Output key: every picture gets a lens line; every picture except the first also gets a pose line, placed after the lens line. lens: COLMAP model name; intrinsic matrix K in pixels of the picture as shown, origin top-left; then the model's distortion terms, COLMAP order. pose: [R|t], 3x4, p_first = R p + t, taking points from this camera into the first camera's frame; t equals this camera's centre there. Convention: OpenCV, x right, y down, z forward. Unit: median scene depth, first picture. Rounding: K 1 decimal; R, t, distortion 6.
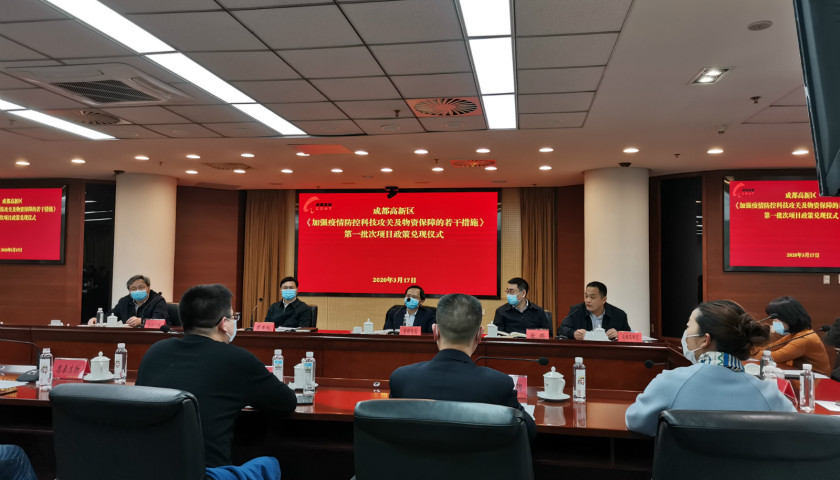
lens RADIAL K [[608.1, 0, 420.0], [0, 608.1, 240.0], [0, 0, 1]] dist [0.004596, 0.000520]
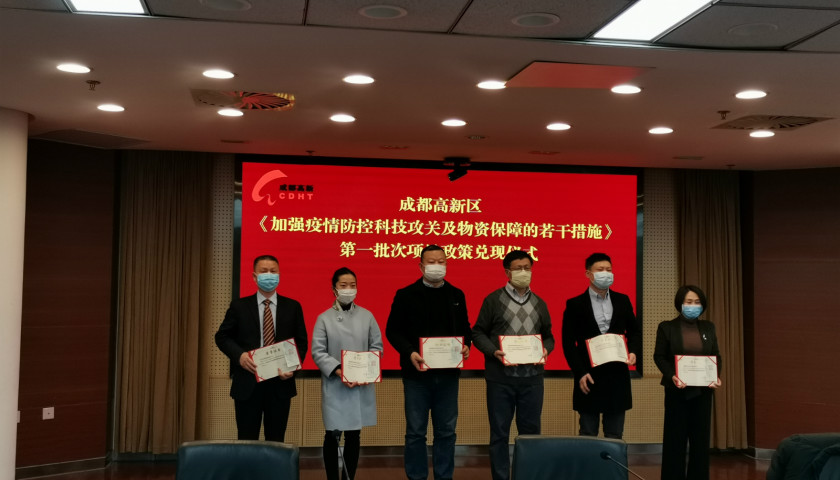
lens RADIAL K [[1011.0, 0, 420.0], [0, 1011.0, 240.0], [0, 0, 1]] dist [0.104163, 0.004415]
pose [[0.949921, 0.016672, 0.312046, -0.323379], [-0.016609, 0.999858, -0.002859, -0.016305], [-0.312050, -0.002467, 0.950063, 0.207269]]
